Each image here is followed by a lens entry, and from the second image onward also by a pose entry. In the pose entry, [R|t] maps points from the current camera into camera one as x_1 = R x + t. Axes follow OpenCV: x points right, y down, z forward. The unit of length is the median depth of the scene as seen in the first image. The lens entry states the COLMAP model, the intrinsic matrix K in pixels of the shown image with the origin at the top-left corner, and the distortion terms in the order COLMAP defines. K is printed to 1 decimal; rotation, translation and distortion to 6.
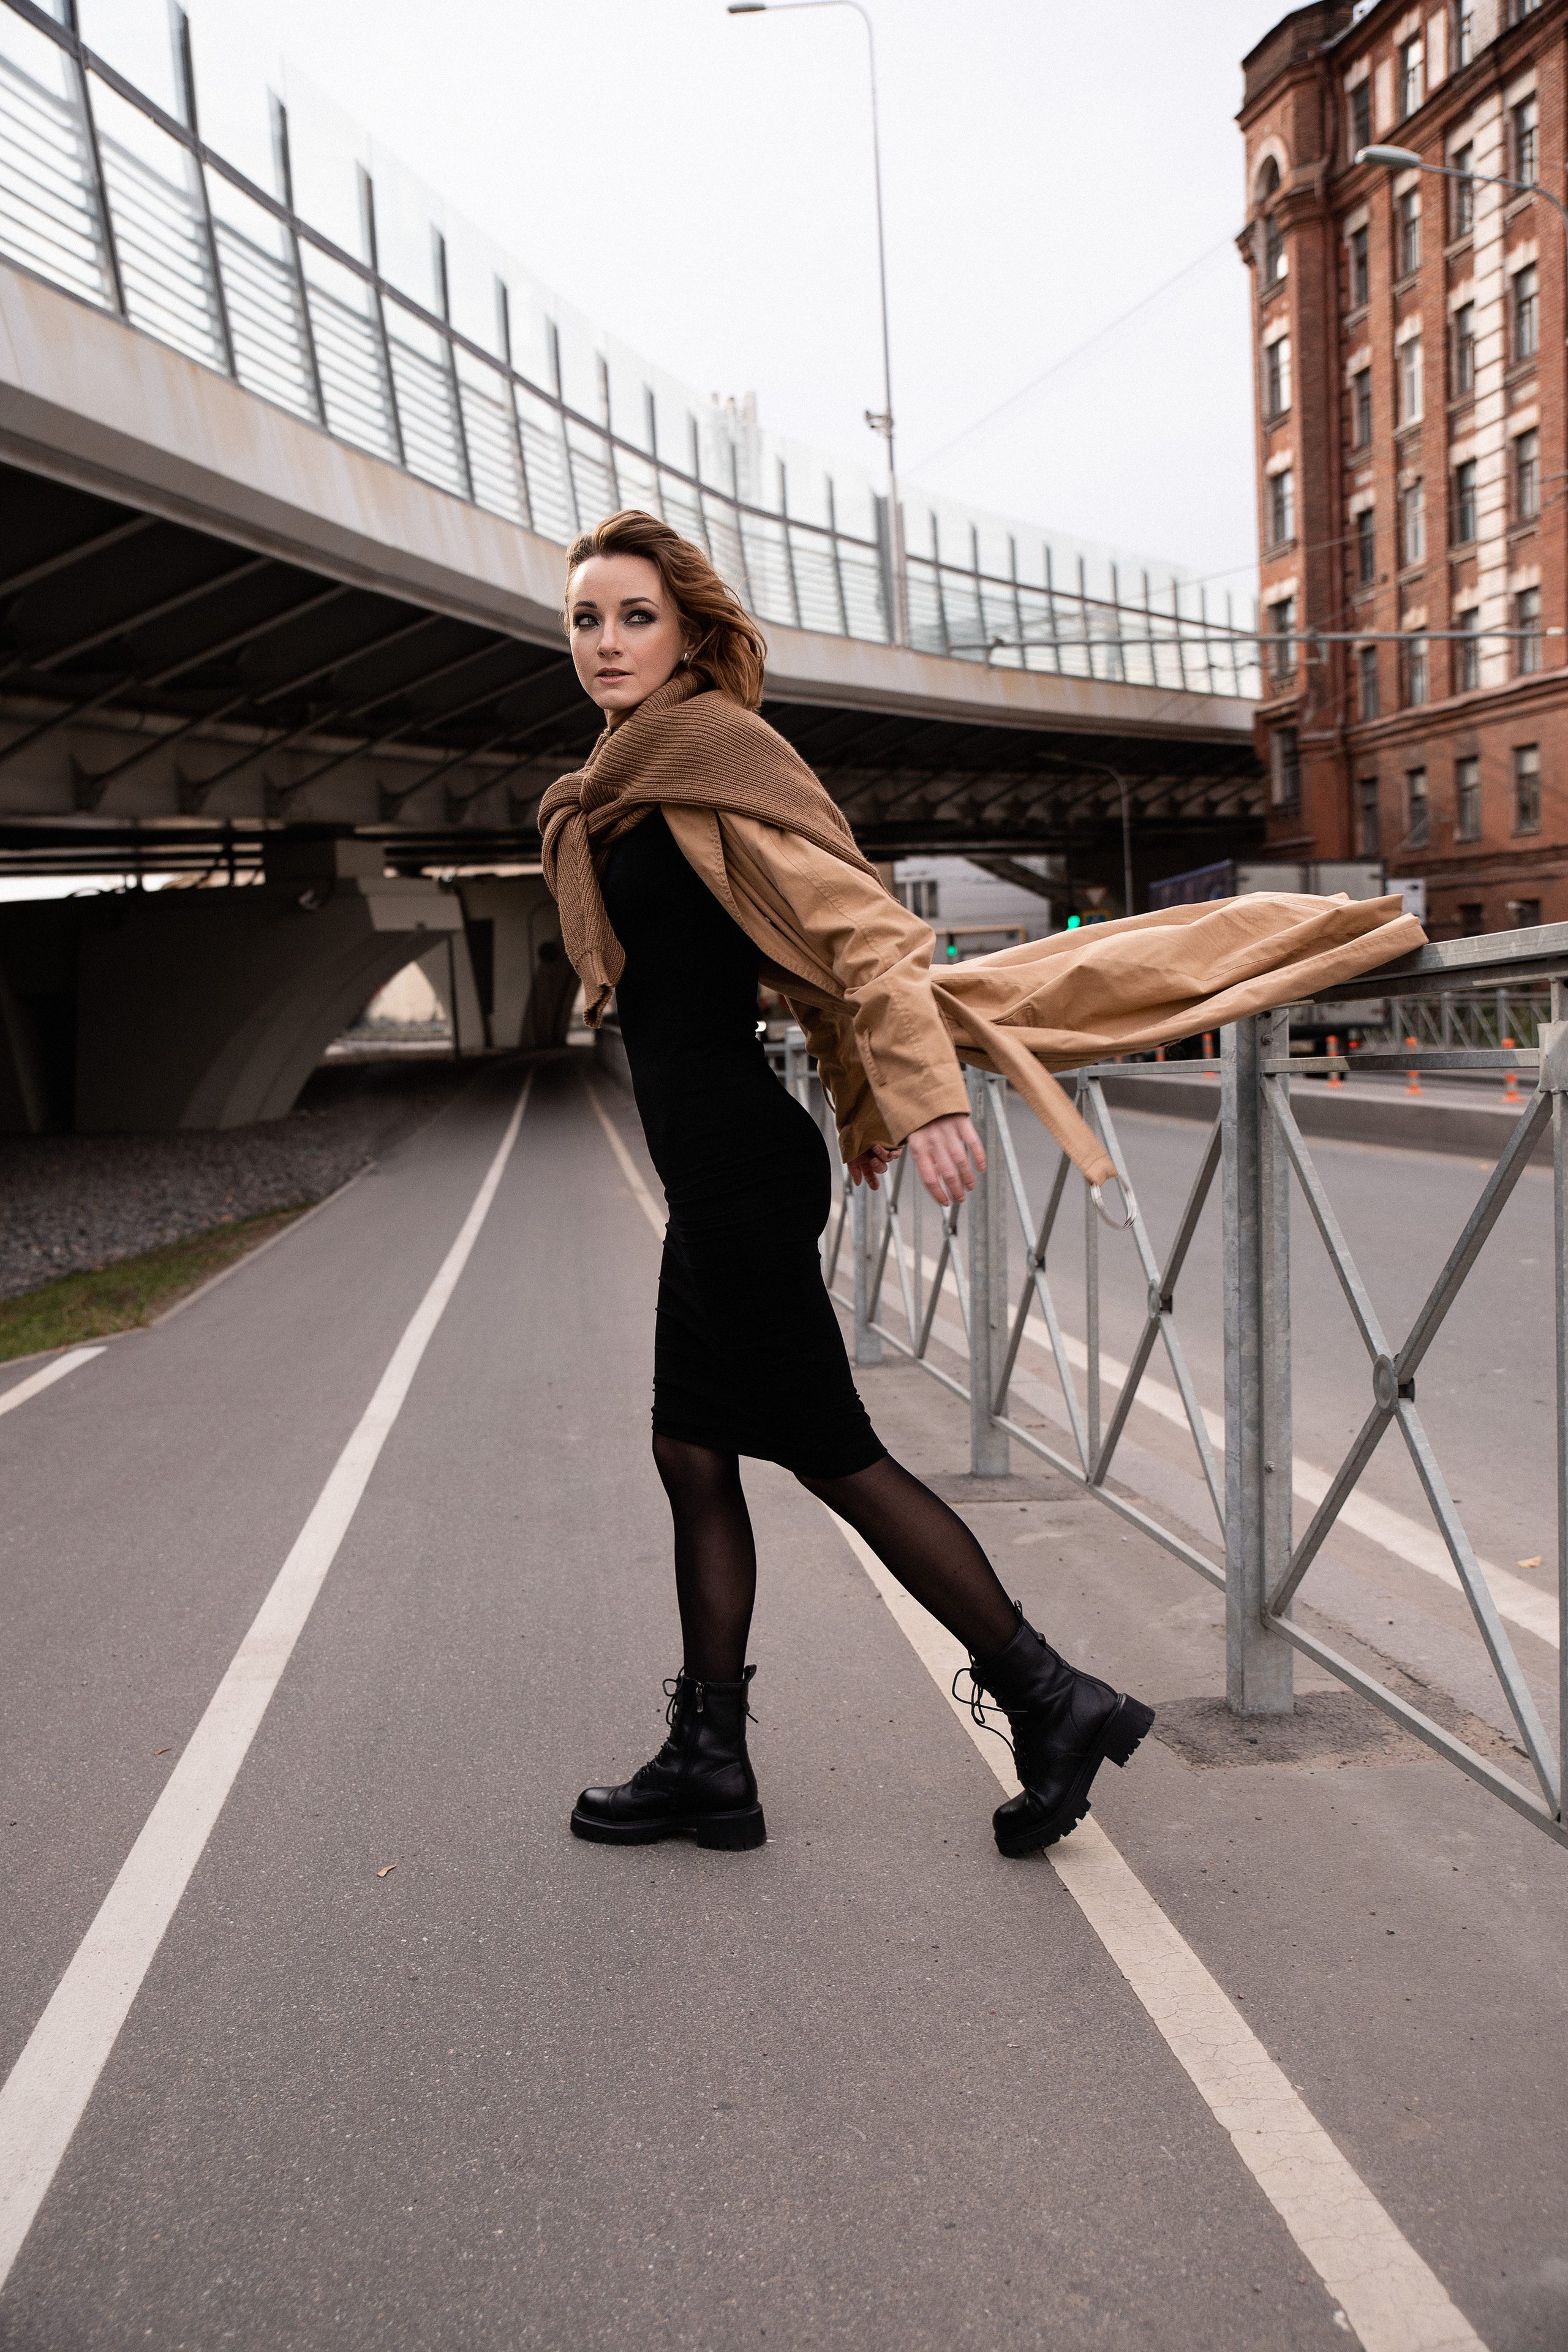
lens RADIAL K [[2444.2, 0, 775.1], [0, 2444.2, 1184.5], [0, 0, 1]] dist [-0.016006, 0.000000]
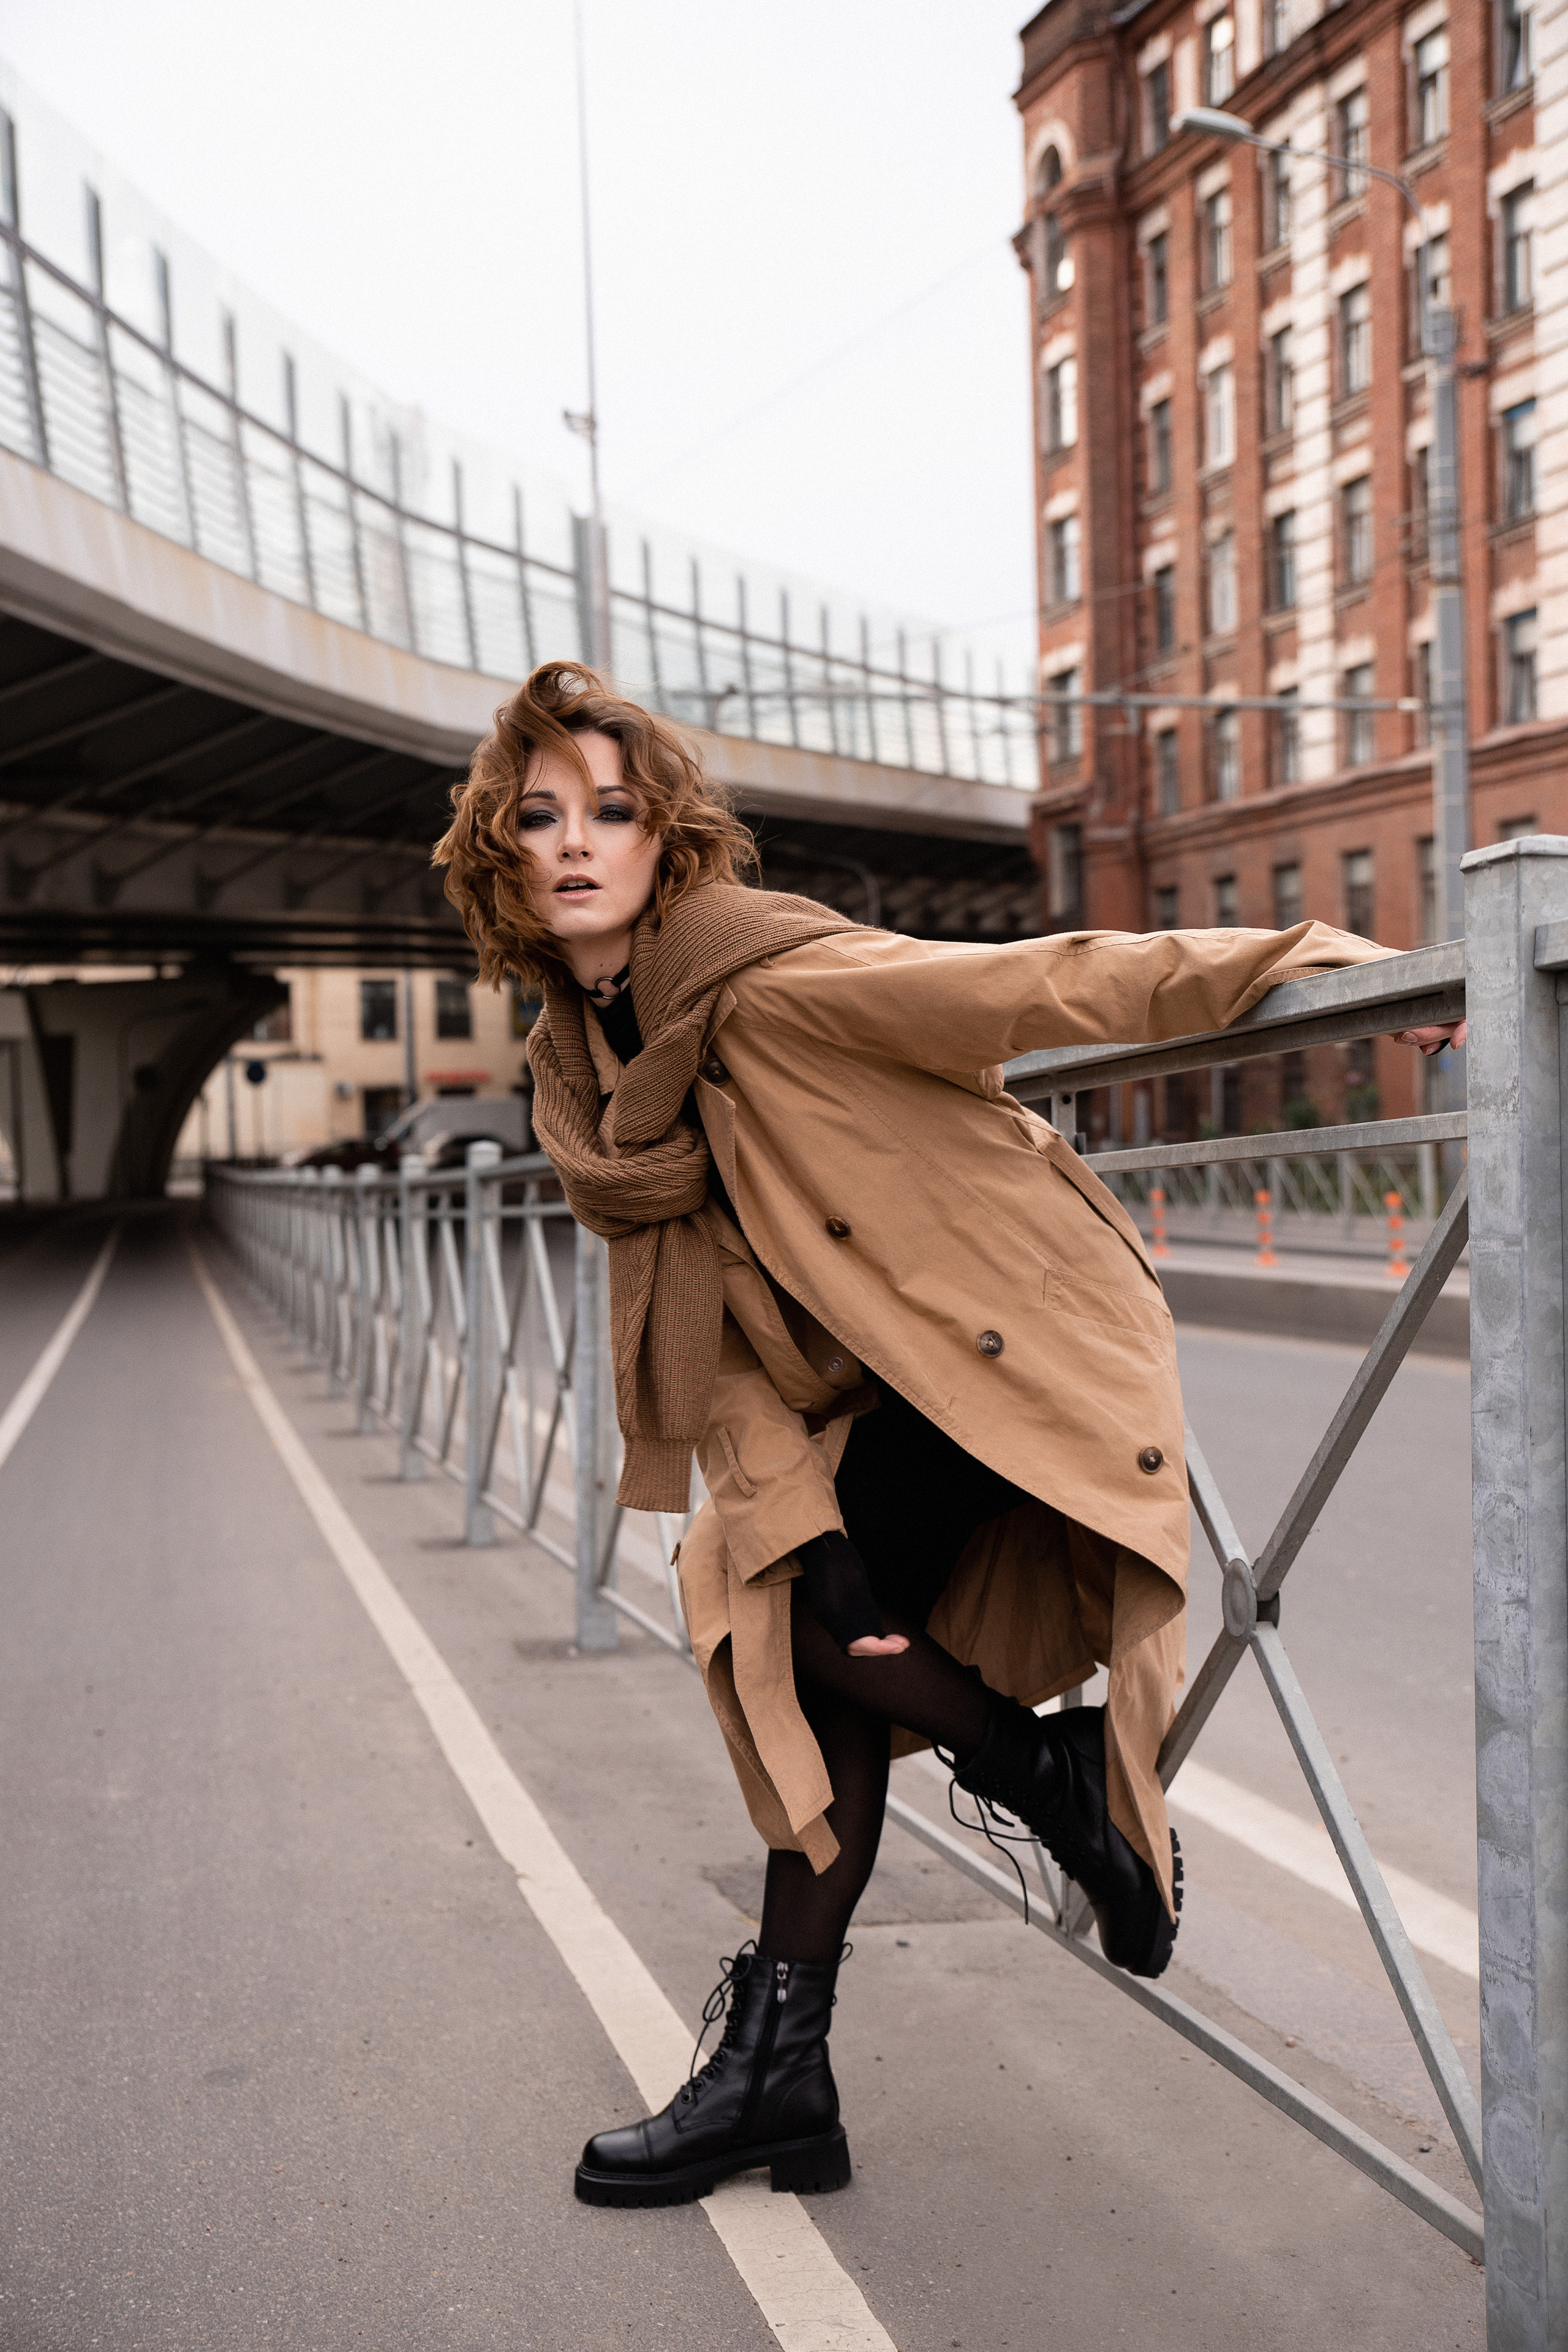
lens RADIAL K [[2753.6, 0, 827.6], [0, 2753.6, 1188.7], [0, 0, 1]] dist [0.015120, 0.000000]
pose [[0.989289, 0.017212, 0.144951, -0.003793], [-0.007292, 0.997611, -0.068692, 0.000342], [-0.145787, 0.066899, 0.987051, 0.107328]]
